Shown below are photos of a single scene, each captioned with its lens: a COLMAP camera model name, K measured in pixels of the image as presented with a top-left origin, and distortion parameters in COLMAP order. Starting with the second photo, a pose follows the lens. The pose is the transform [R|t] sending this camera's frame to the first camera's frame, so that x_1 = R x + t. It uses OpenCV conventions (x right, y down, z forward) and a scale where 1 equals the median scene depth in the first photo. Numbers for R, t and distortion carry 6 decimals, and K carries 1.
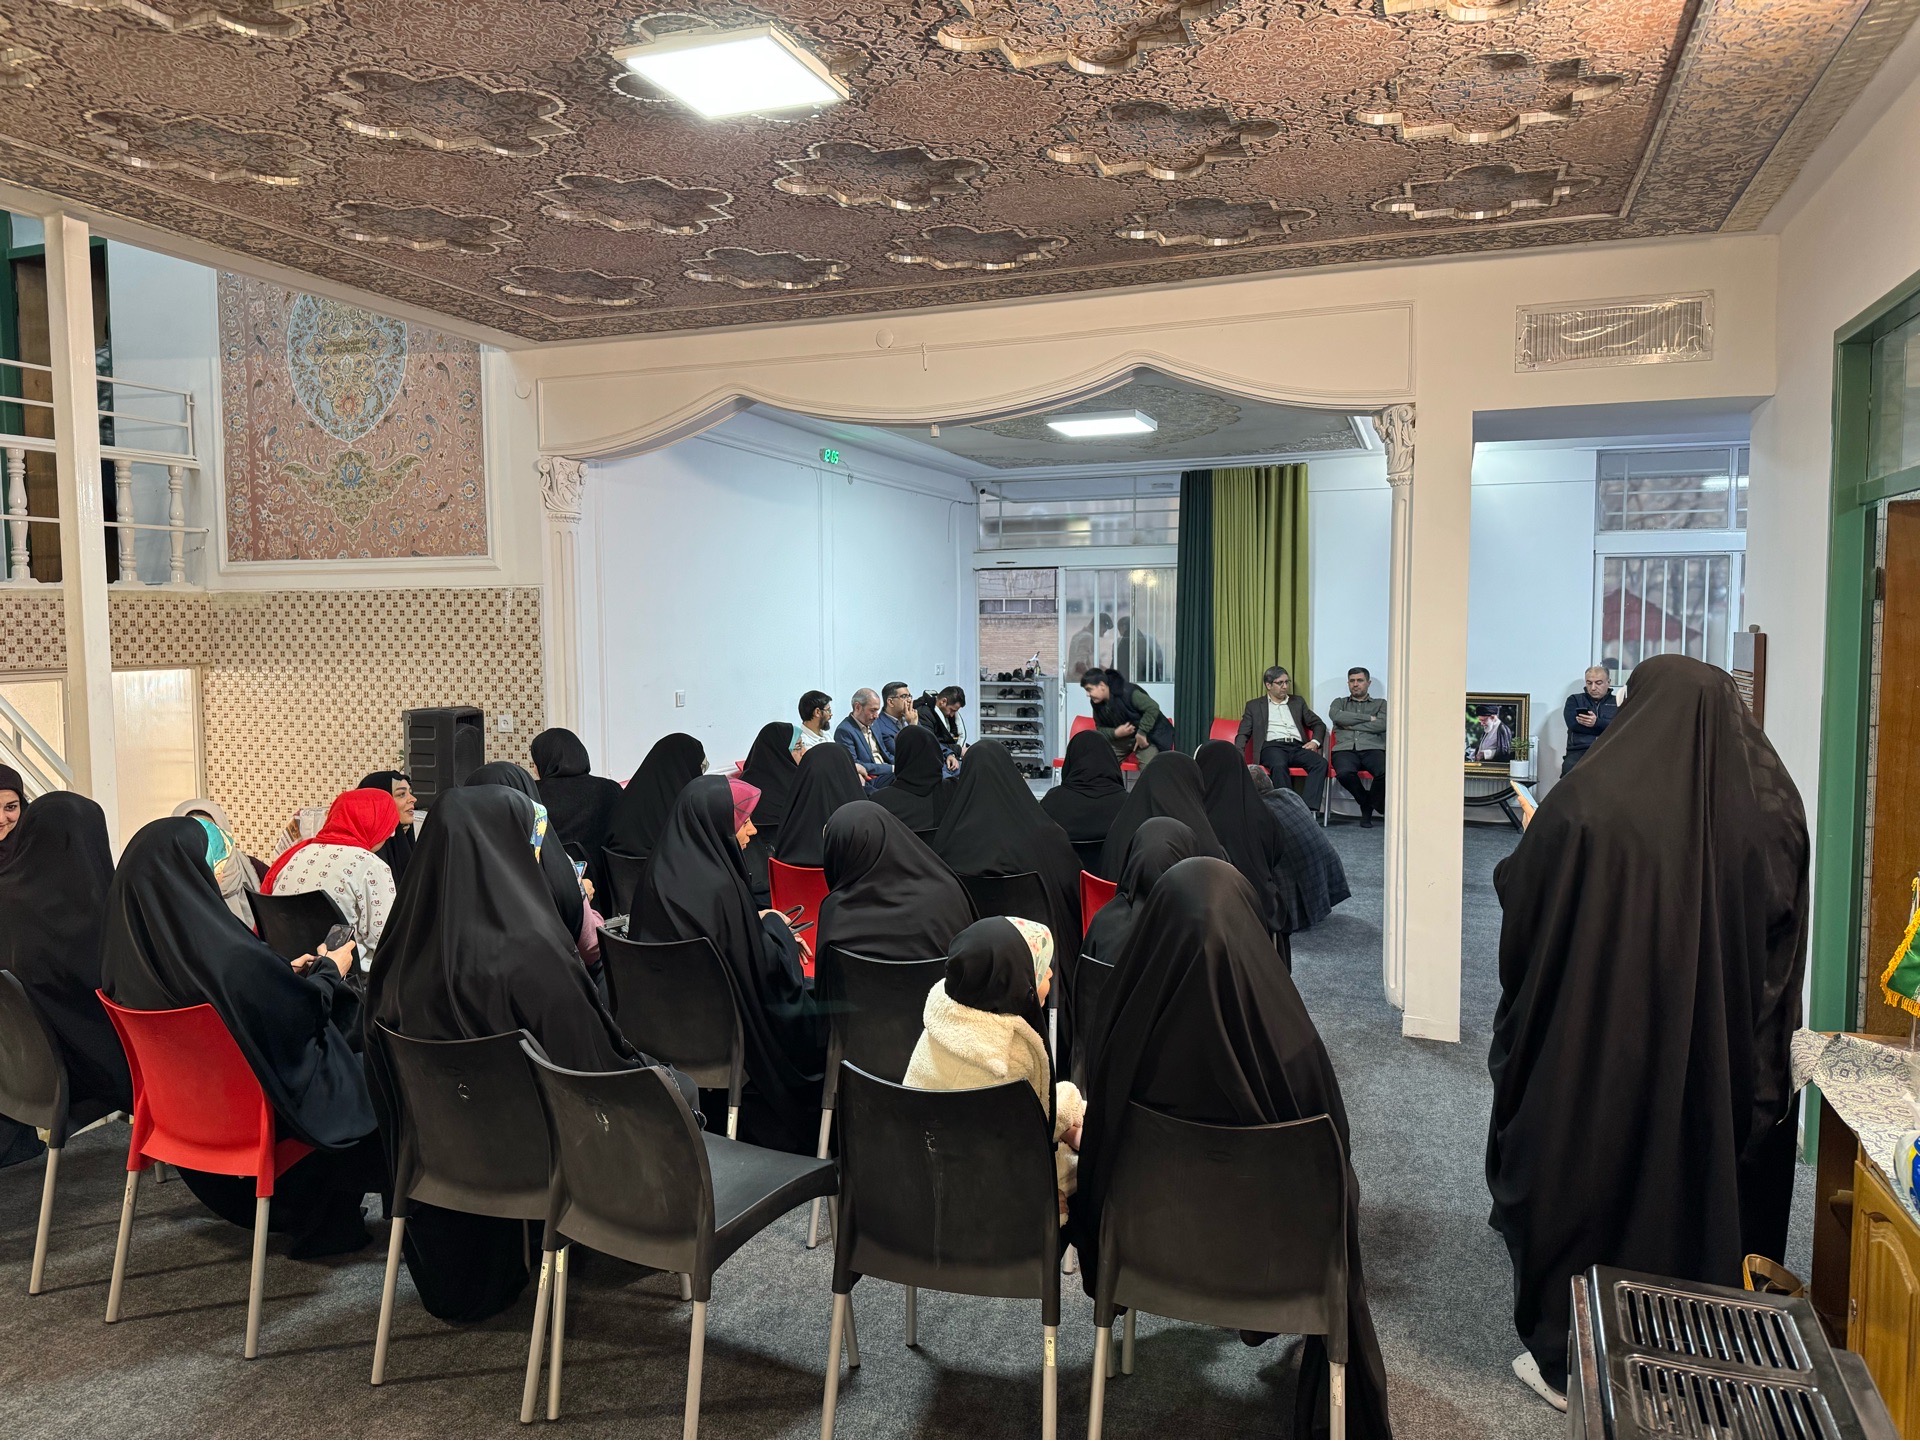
lens RADIAL K [[1328.6, 0, 954.1], [0, 1328.6, 730.7], [0, 0, 1]] dist [0.011246, -0.021506]
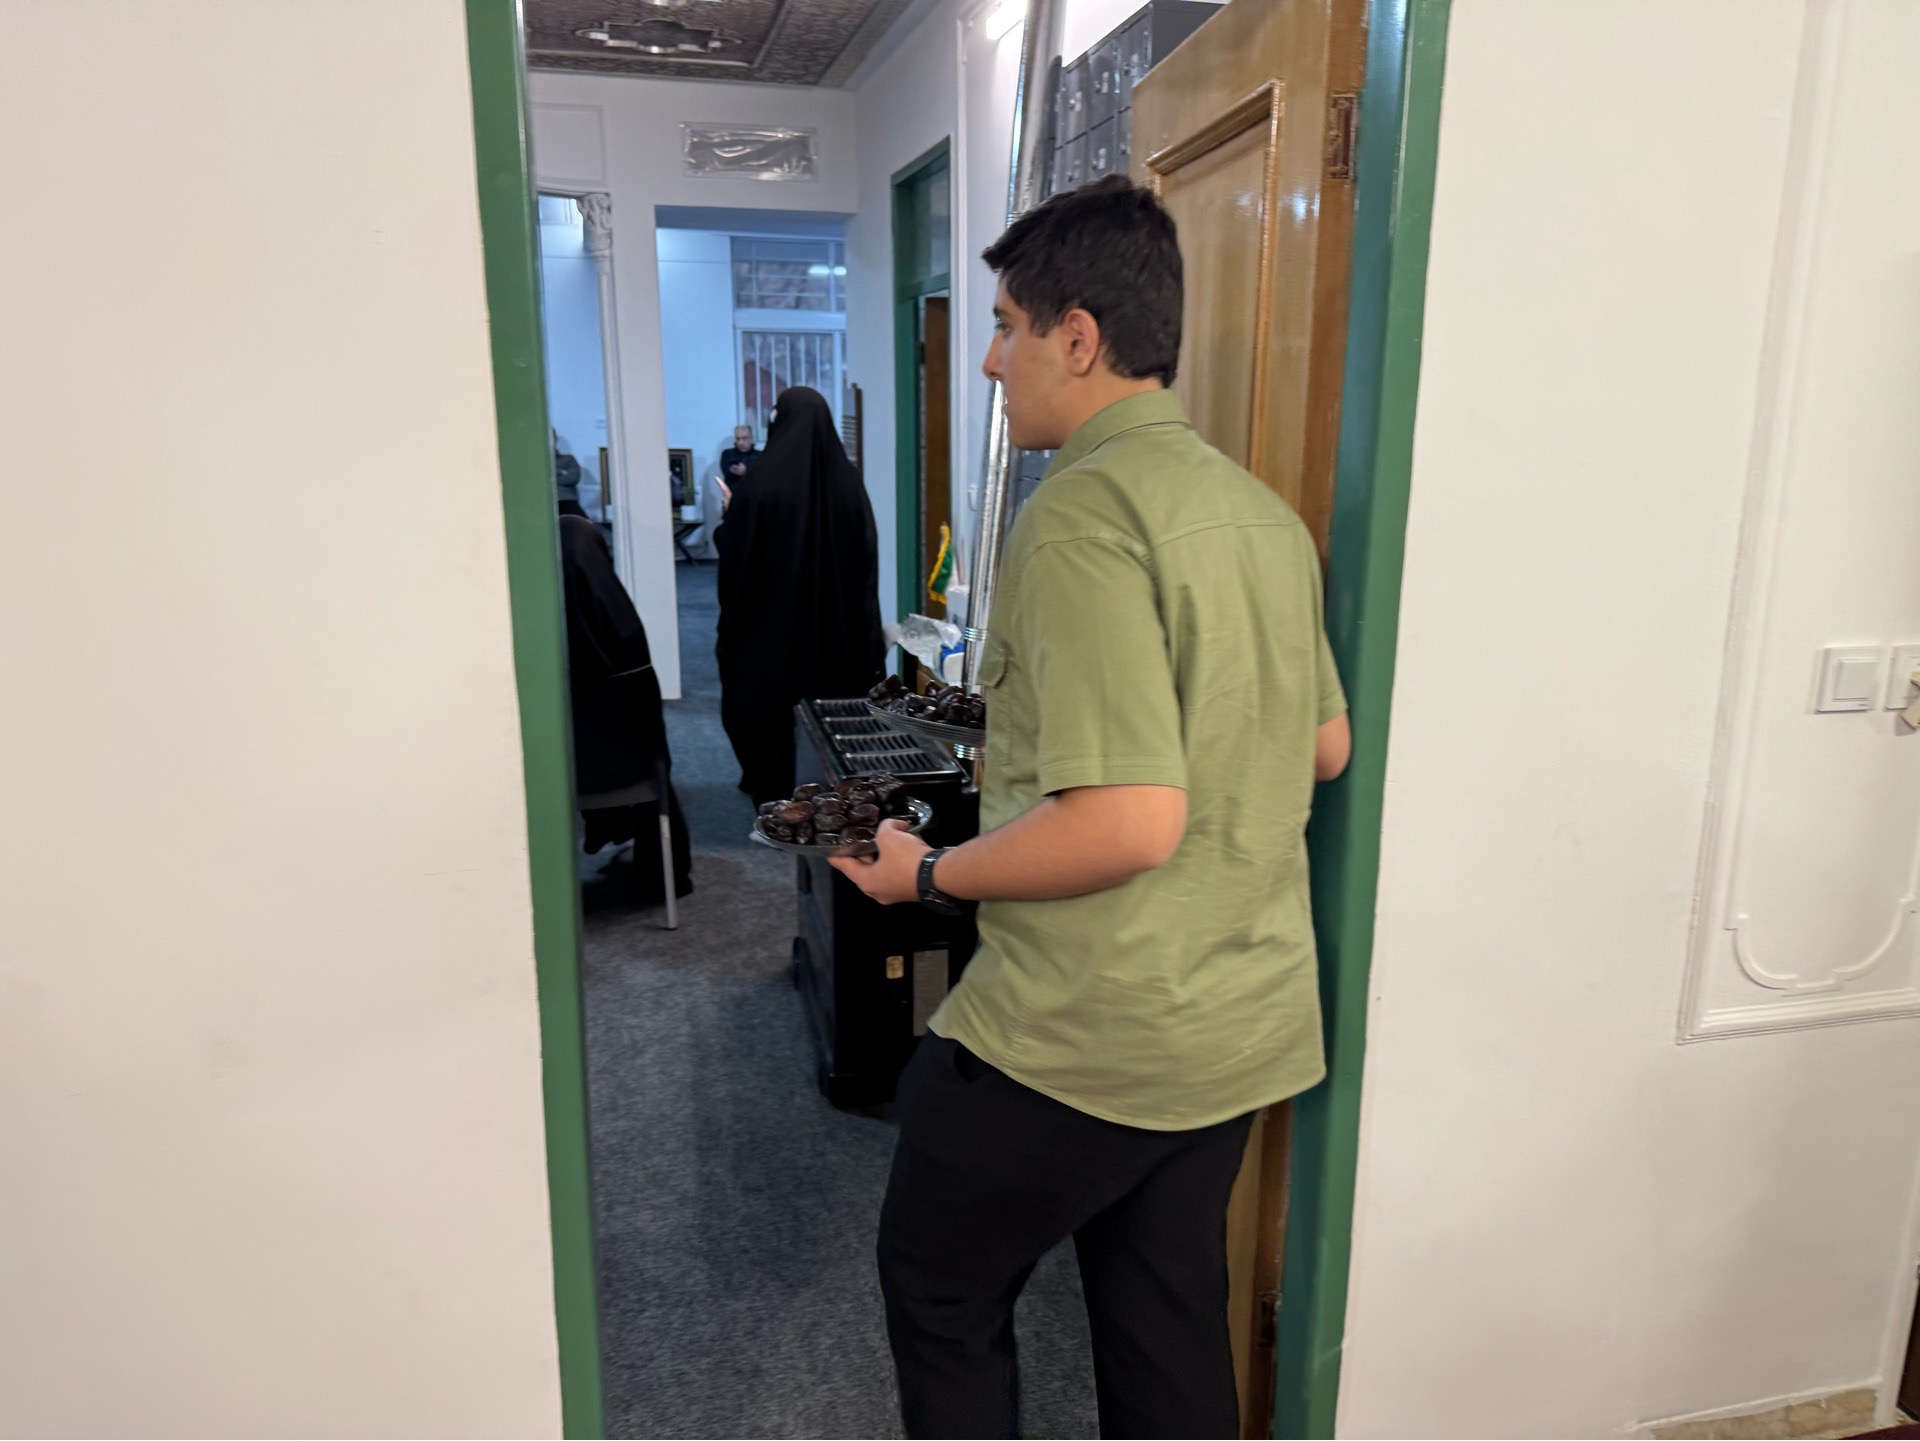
lens RADIAL K [[1328.6, 0, 967.0], [0, 1328.6, 726.8], [0, 0, 1]] dist [0.011246, -0.021506]
pose [[0.811427, -0.129313, 0.569969, -0.164994], [0.034766, 0.984169, 0.173791, 0.042245], [-0.583419, -0.121203, 0.803076, -0.268525]]
